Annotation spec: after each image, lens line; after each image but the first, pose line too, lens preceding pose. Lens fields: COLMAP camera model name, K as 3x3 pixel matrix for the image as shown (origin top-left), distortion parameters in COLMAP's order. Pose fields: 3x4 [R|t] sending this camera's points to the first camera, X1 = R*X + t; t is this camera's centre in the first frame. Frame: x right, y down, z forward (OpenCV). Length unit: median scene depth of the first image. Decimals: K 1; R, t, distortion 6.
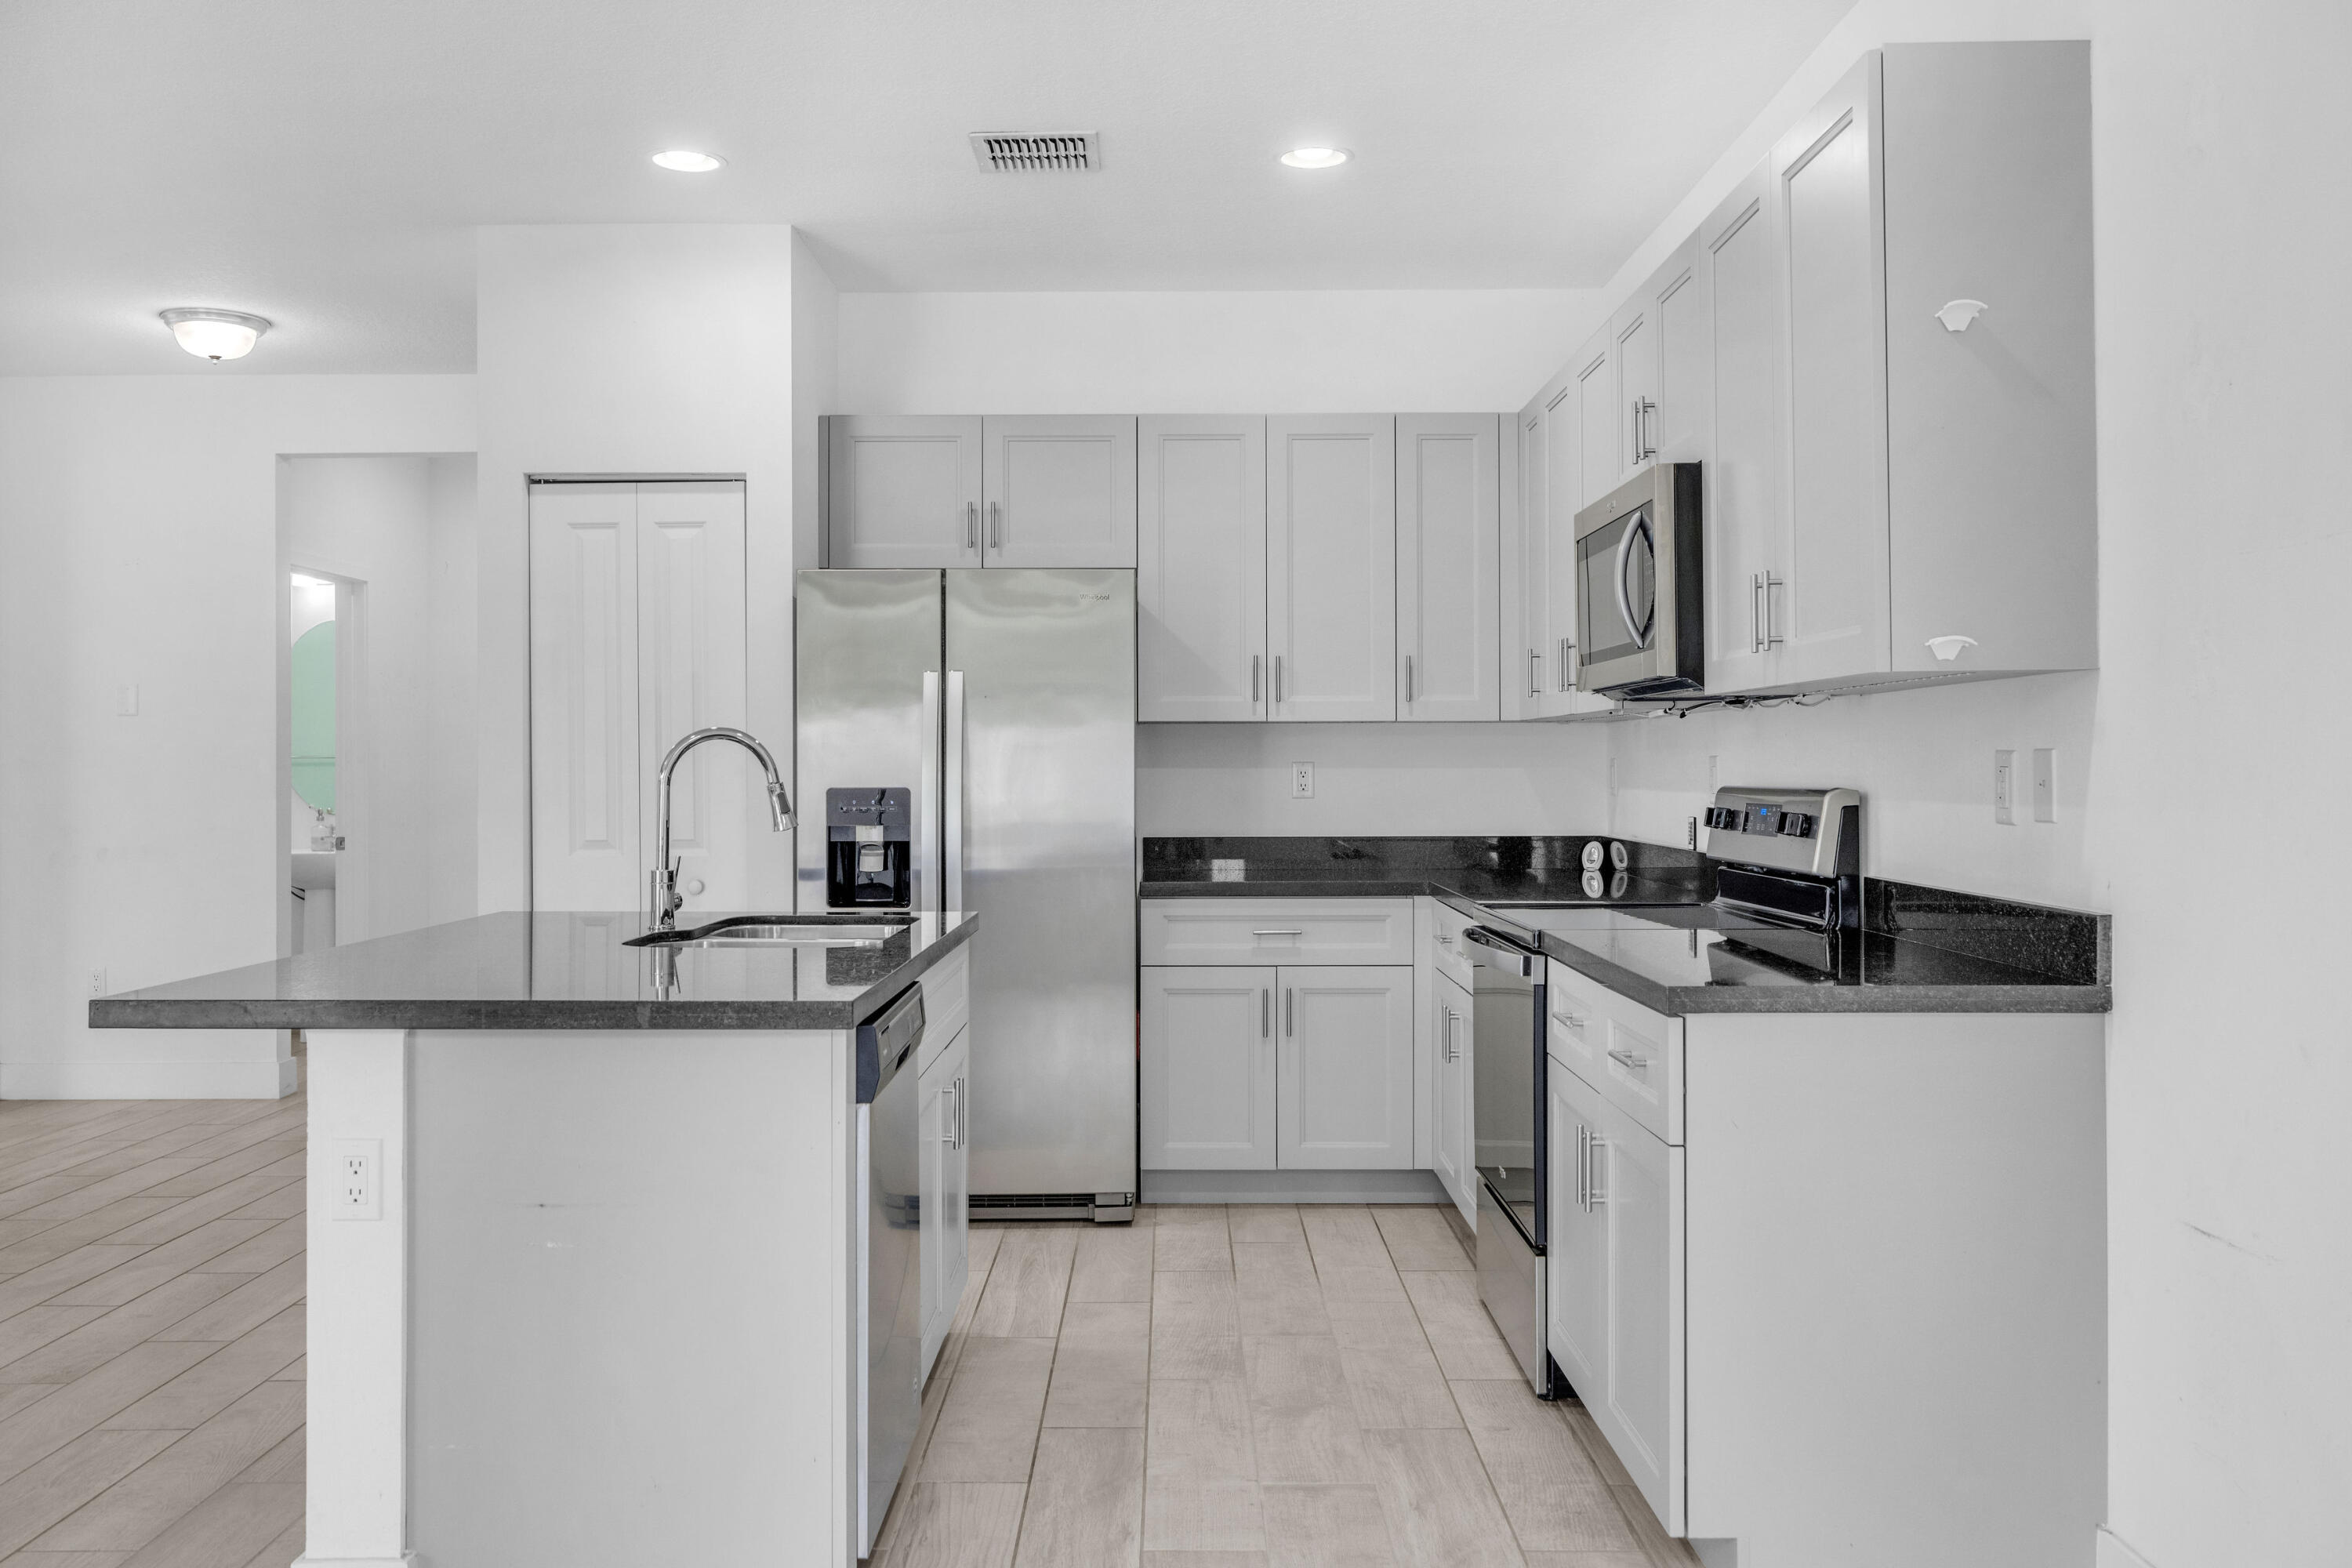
lens RADIAL K [[1942.6, 0, 1176.0], [0, 1942.6, 784.0], [0, 0, 1]] dist [0.000629, 0.003041]
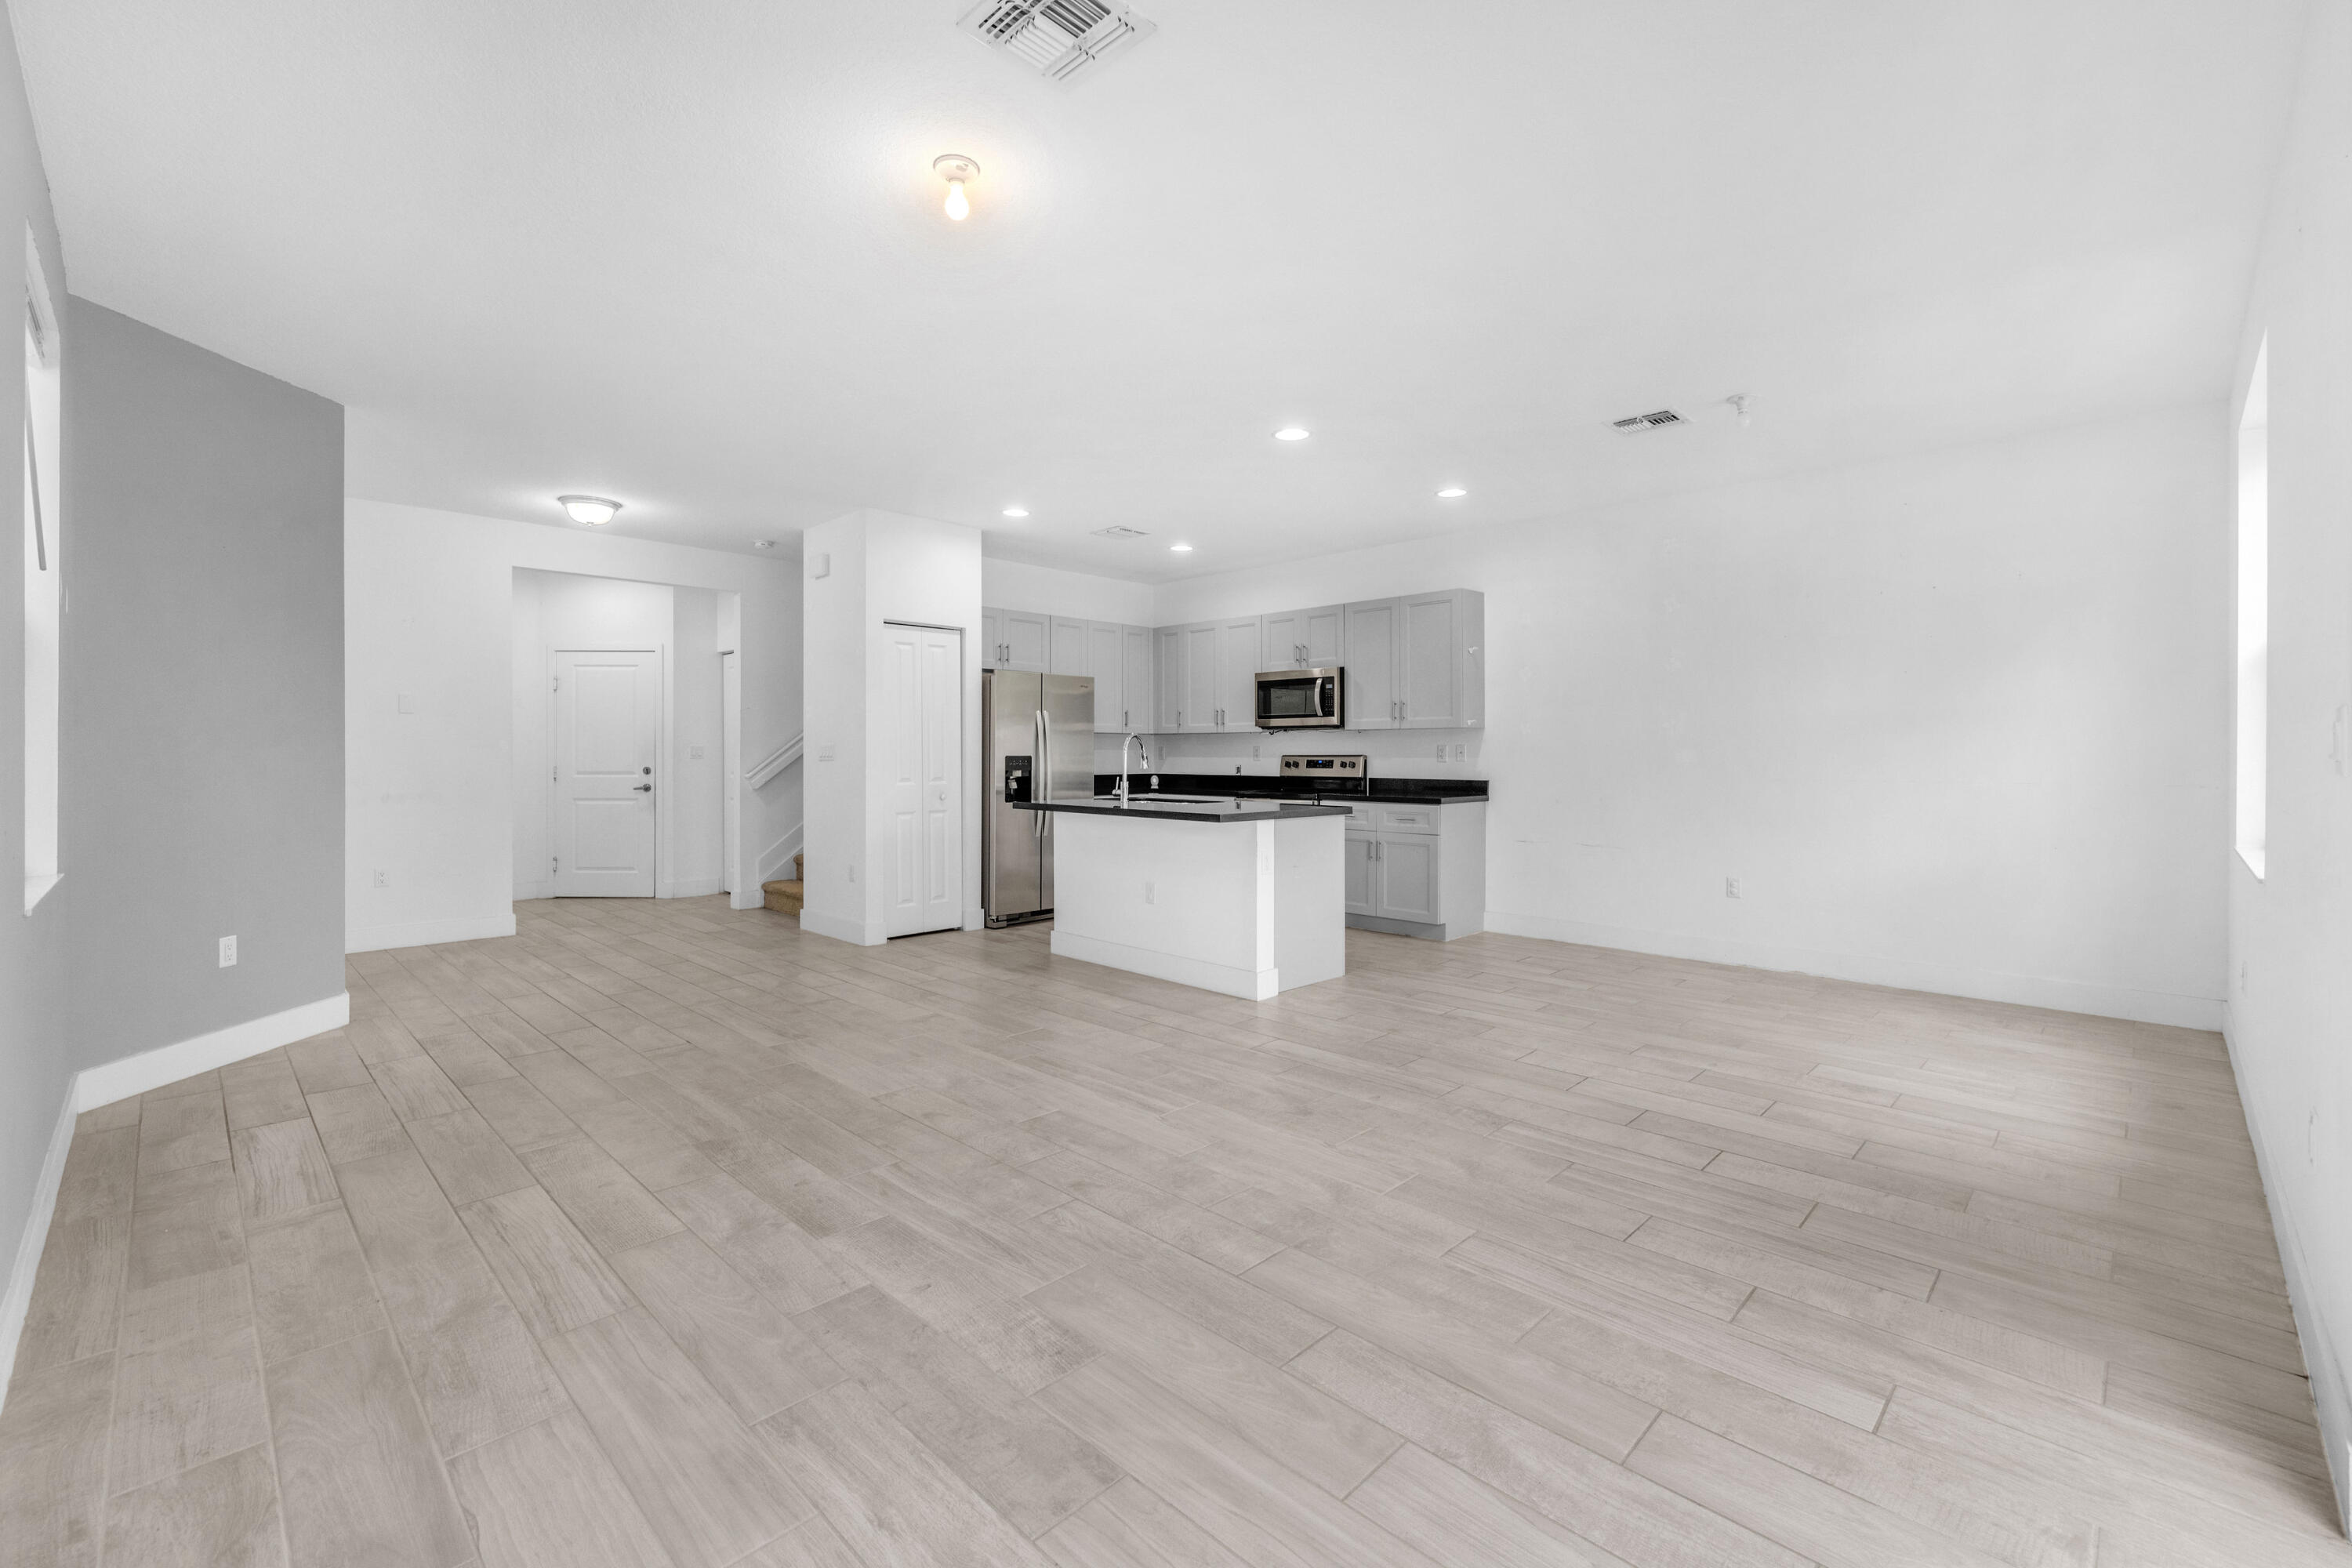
lens RADIAL K [[997.5, 0, 1170.9], [0, 997.5, 769.6], [0, 0, 1]] dist [0.000407, 0.000782]
pose [[0.701289, -0.007797, 0.712835, -0.952563], [0.003135, 0.999964, 0.007853, 0.010402], [-0.712871, -0.003273, 0.701288, -0.076594]]
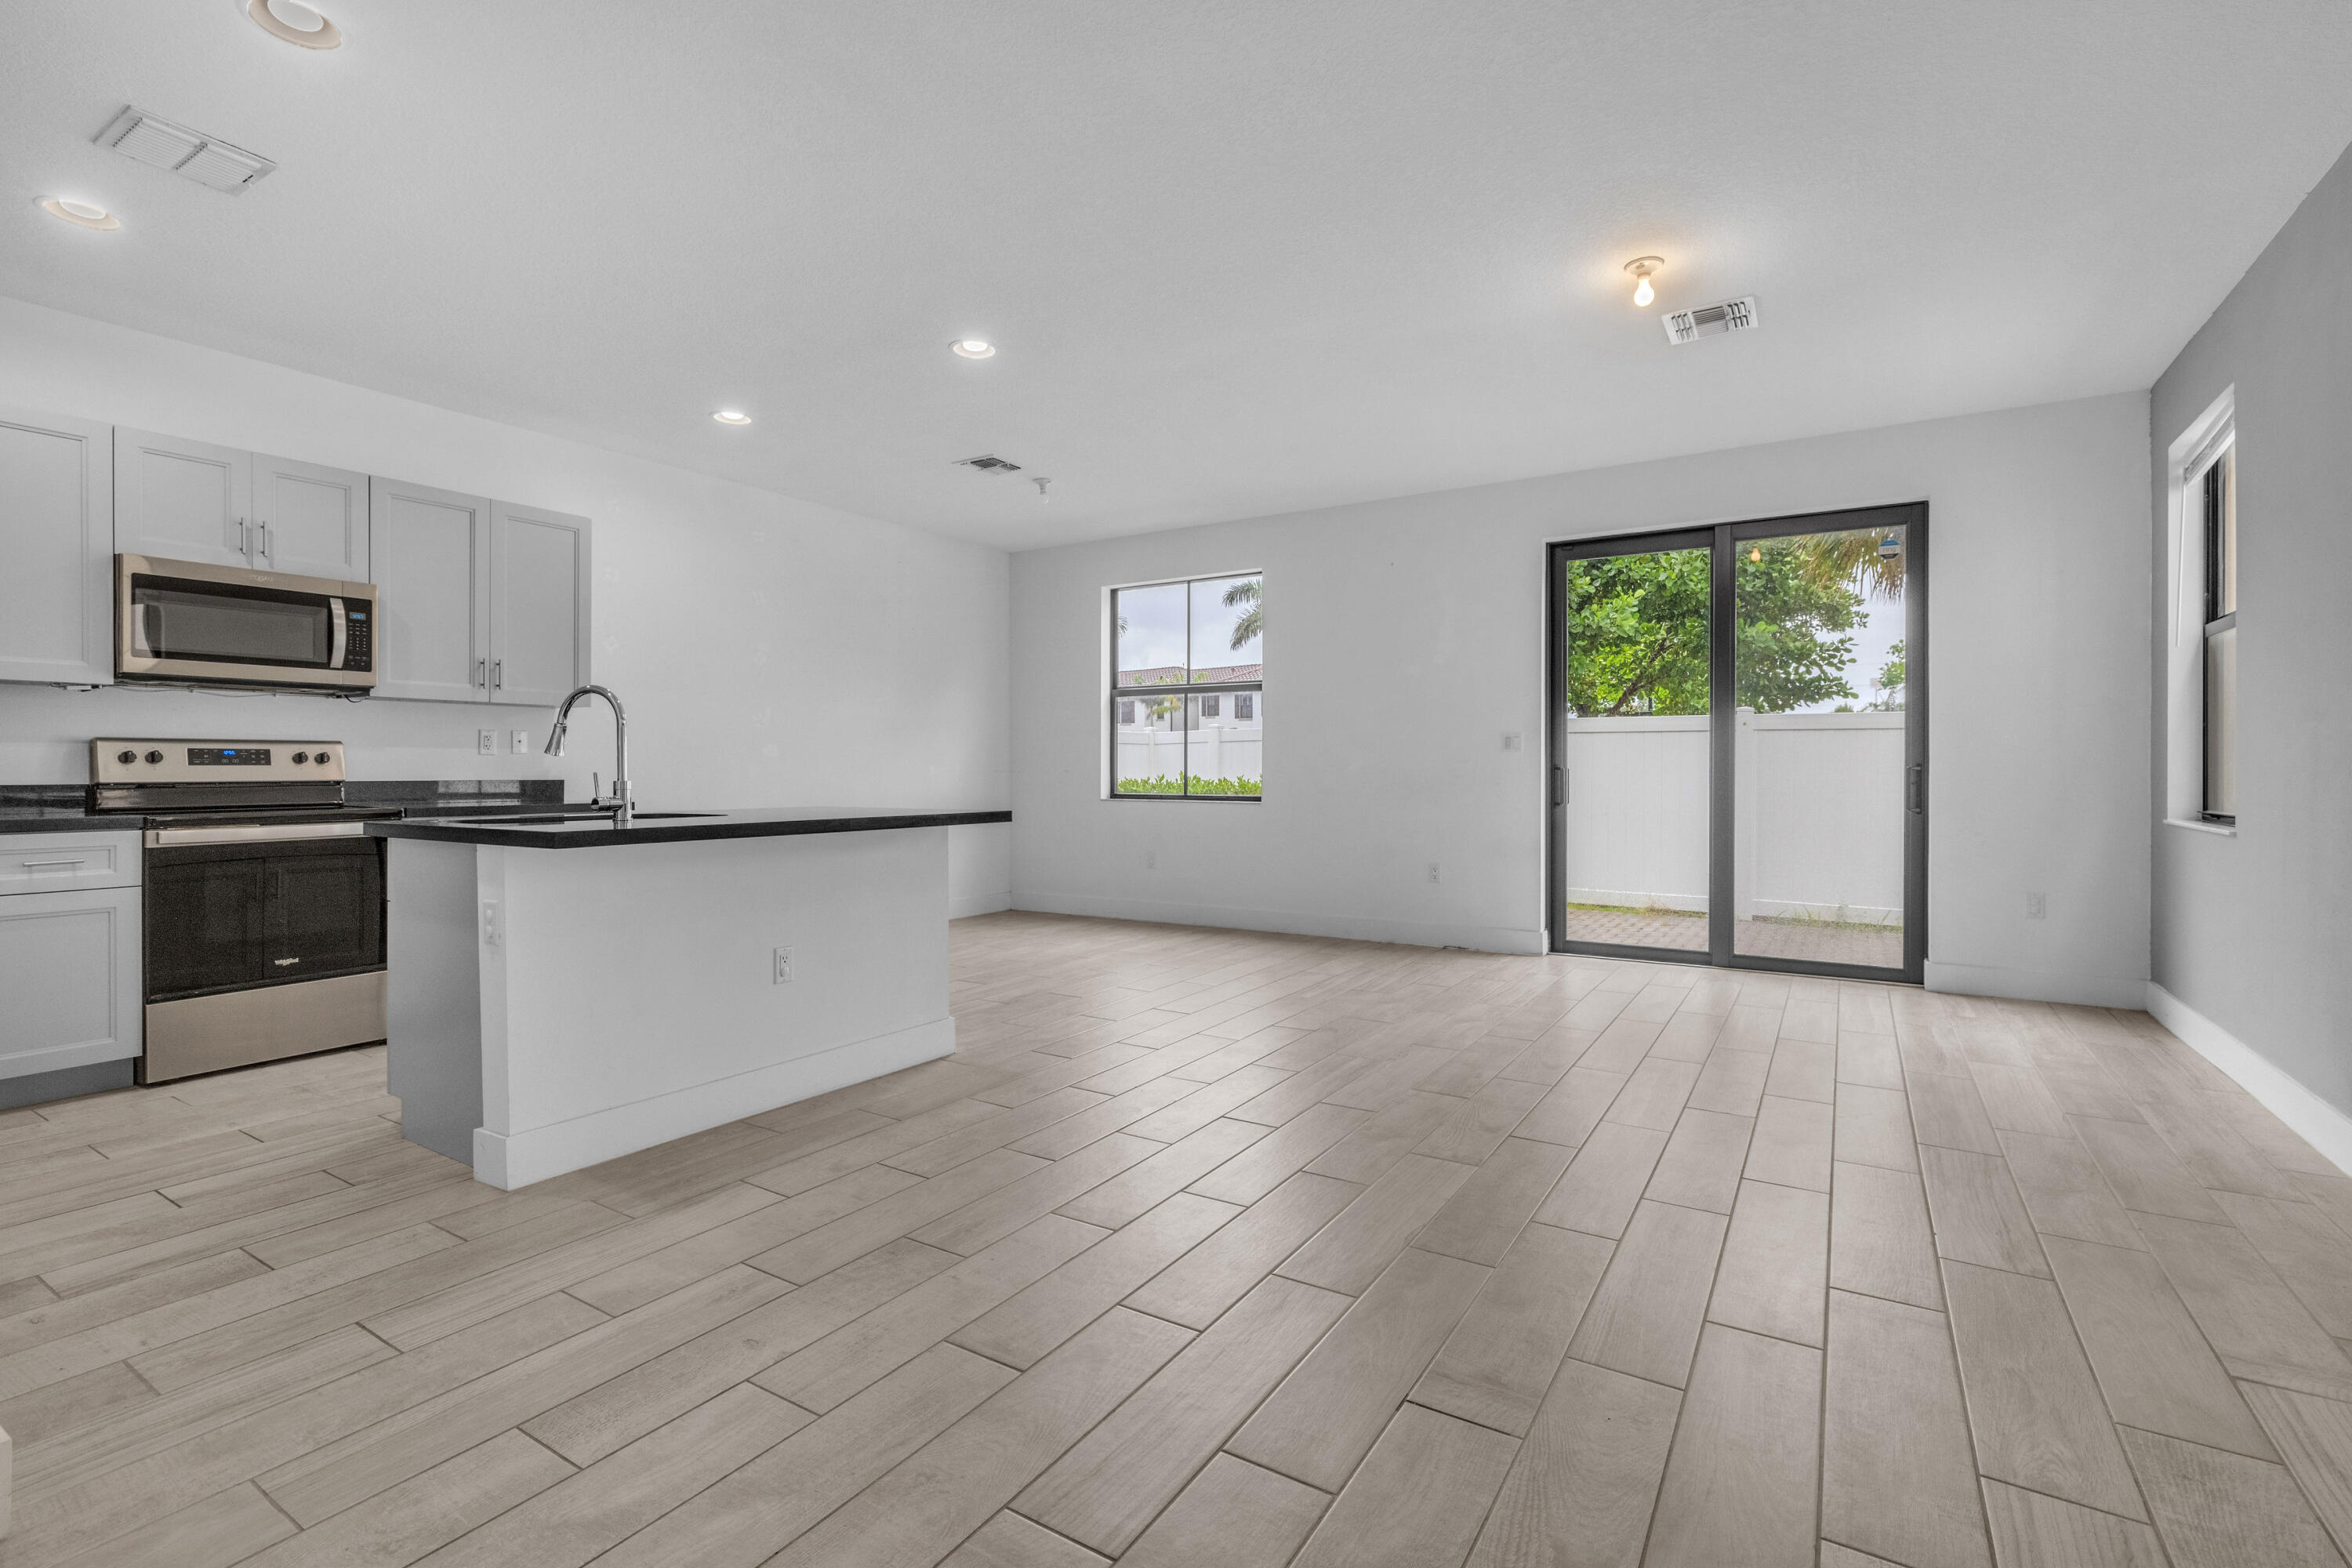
lens RADIAL K [[1052.2, 0, 1176.0], [0, 1052.2, 784.0], [0, 0, 1]] dist [-0.000724, -0.000142]
pose [[-0.845620, -0.001562, 0.533783, -0.775920], [0.009251, 0.999803, 0.017583, 0.027258], [-0.533705, 0.019807, -0.845439, 1.073709]]
